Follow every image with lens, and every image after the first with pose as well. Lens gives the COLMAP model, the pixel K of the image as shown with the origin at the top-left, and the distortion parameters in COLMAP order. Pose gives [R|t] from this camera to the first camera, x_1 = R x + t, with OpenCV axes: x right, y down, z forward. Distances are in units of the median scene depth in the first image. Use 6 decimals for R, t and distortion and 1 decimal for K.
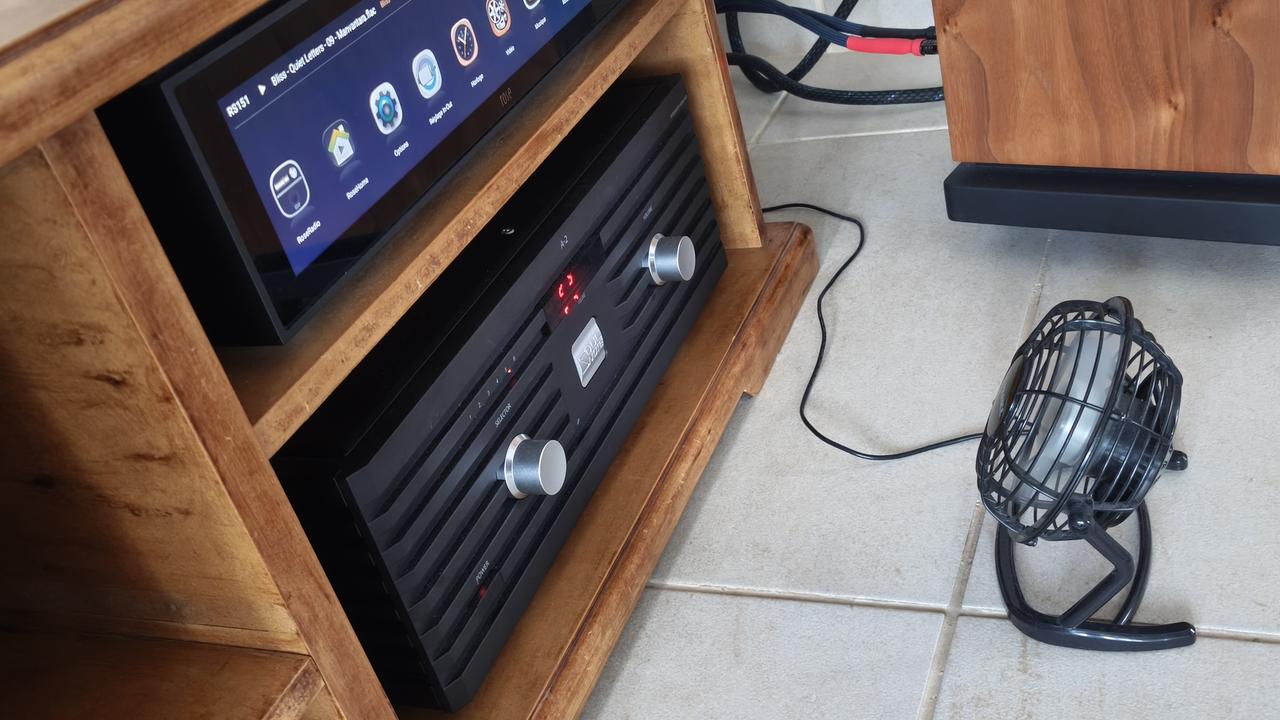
lens RADIAL K [[1286.0, 0, 643.3], [0, 1286.0, 341.0], [0, 0, 1]] dist [-0.012252, 0.223602]
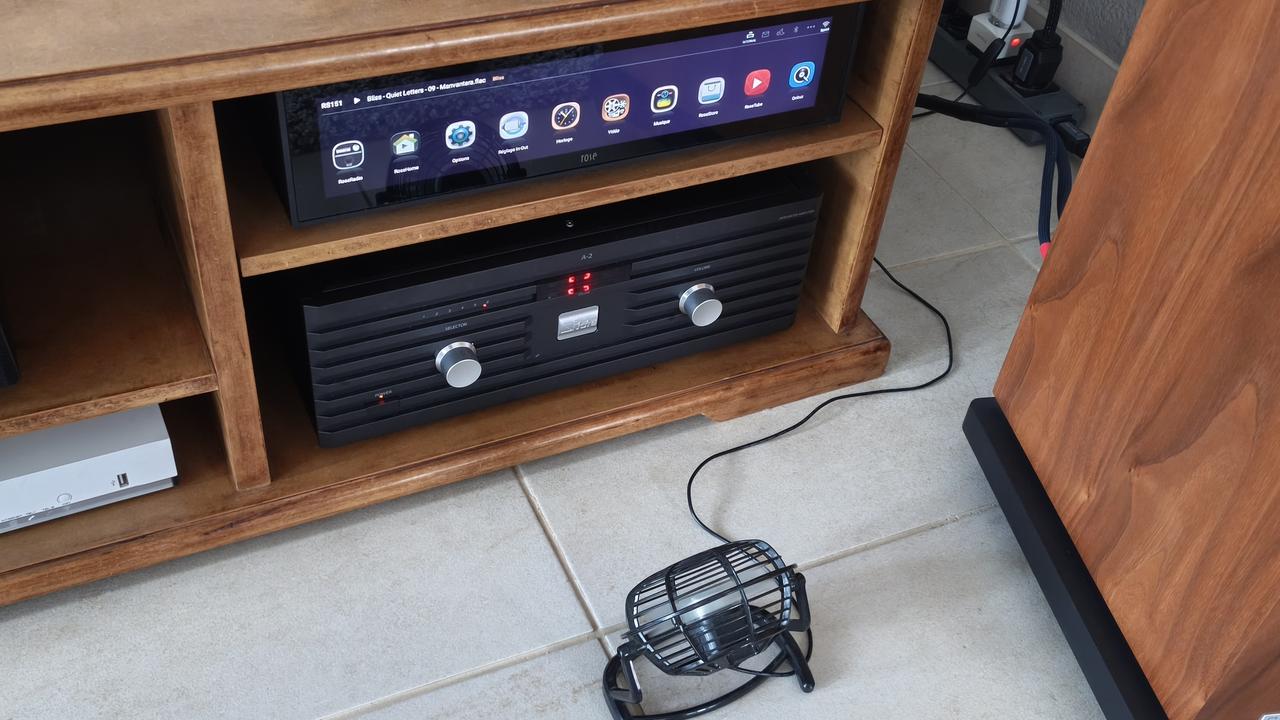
lens RADIAL K [[1273.2, 0, 640.0], [0, 1273.2, 360.0], [0, 0, 1]] dist [-0.065788, 0.381860]
pose [[0.682505, 0.676967, -0.275505, 0.570463], [-0.580707, 0.731162, 0.358024, -0.687466], [0.443809, -0.084365, 0.892141, -0.279198]]
